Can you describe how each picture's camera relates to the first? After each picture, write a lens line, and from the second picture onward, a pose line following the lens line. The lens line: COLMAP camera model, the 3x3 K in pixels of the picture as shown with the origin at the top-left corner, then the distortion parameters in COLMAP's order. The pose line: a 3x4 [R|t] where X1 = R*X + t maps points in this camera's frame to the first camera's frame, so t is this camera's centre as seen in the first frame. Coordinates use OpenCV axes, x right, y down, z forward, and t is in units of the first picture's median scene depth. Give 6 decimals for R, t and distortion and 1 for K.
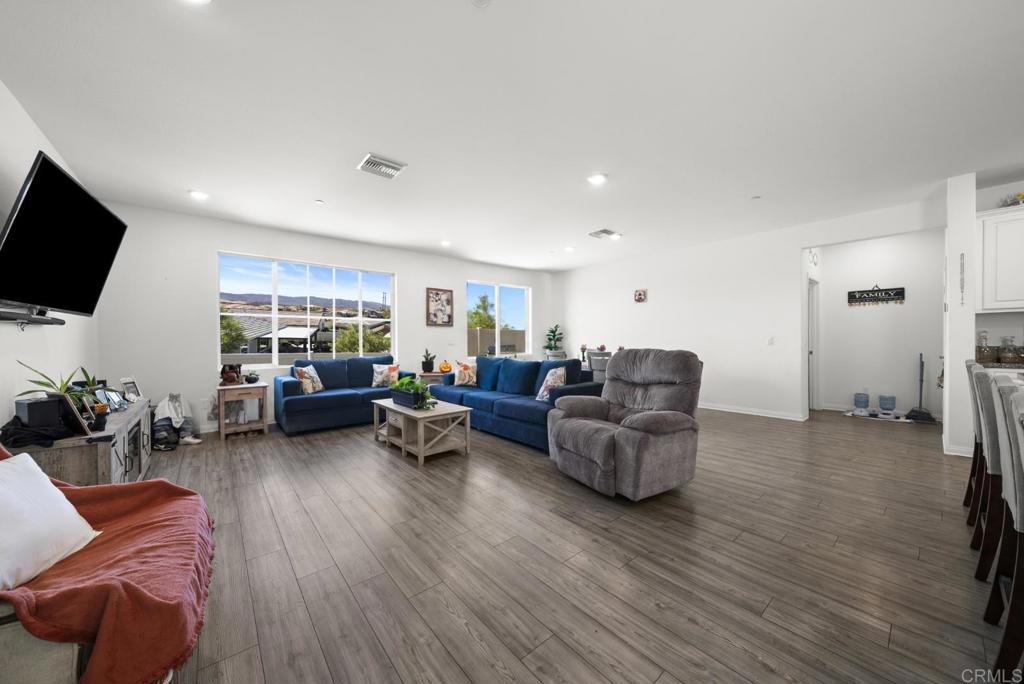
lens RADIAL K [[358.0, 0, 510.7], [0, 358.0, 344.7], [0, 0, 1]] dist [-0.001483, -0.000258]
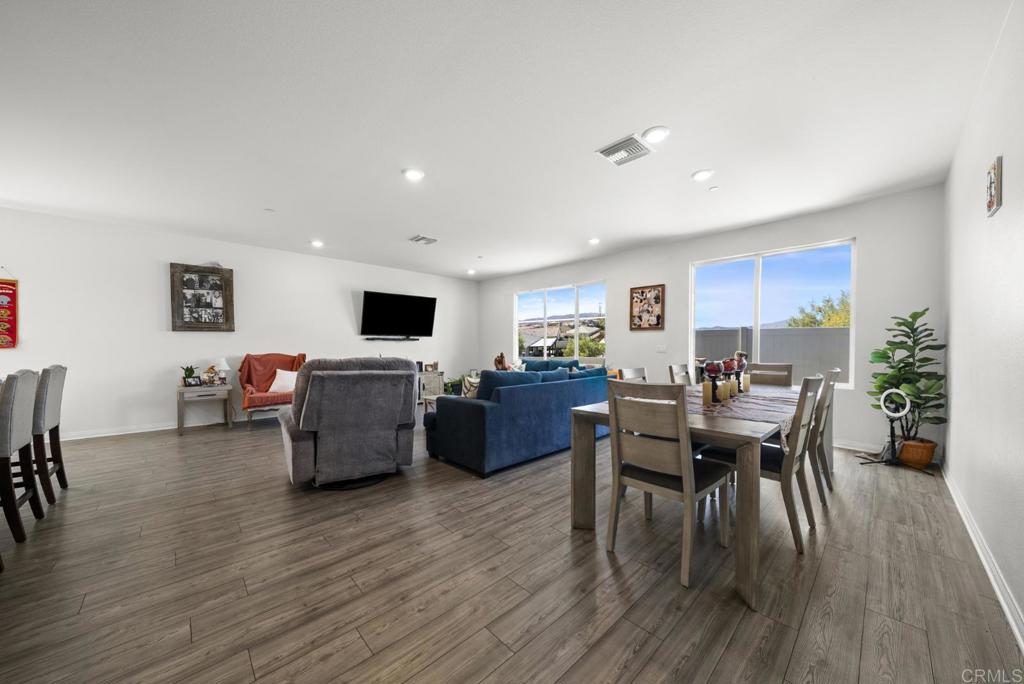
lens RADIAL K [[356.1, 0, 508.1], [0, 356.1, 353.7], [0, 0, 1]] dist [-0.001539, -0.000220]
pose [[0.054959, 0.022546, -0.998234, 0.814534], [-0.012975, 0.999677, 0.021864, -0.012924], [0.998404, 0.011751, 0.055234, 0.818733]]
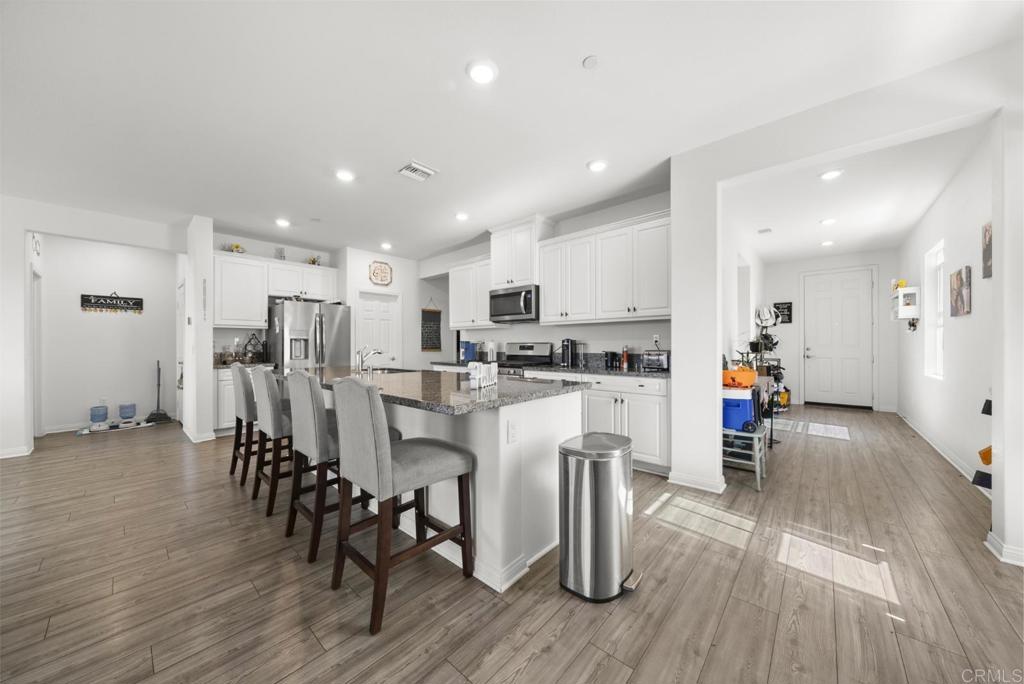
lens RADIAL K [[352.3, 0, 508.4], [0, 352.3, 345.3], [0, 0, 1]] dist [-0.001232, -0.000111]
pose [[-0.140375, 0.004397, 0.990089, -0.071881], [0.018128, 0.999834, -0.001870, -0.000760], [-0.989932, 0.017686, -0.140431, 0.078958]]
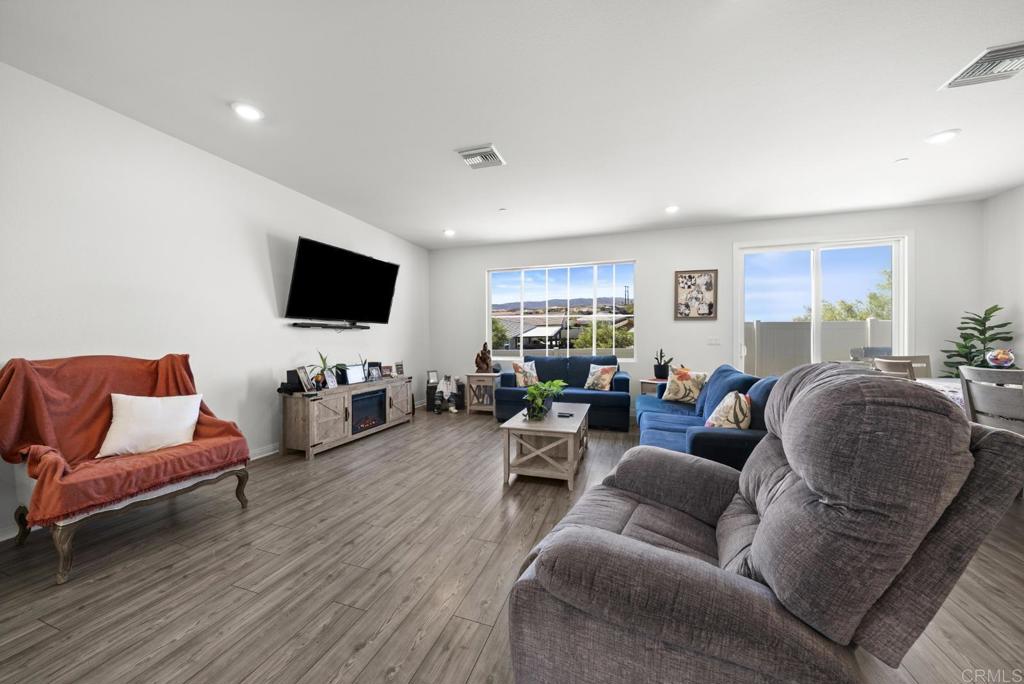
lens RADIAL K [[358.0, 0, 510.7], [0, 358.0, 344.7], [0, 0, 1]] dist [-0.001483, -0.000258]
pose [[0.519359, 0.017072, -0.854385, 0.320483], [-0.011772, 0.999848, 0.012823, -0.005839], [0.854475, 0.003398, 0.519482, 0.361199]]
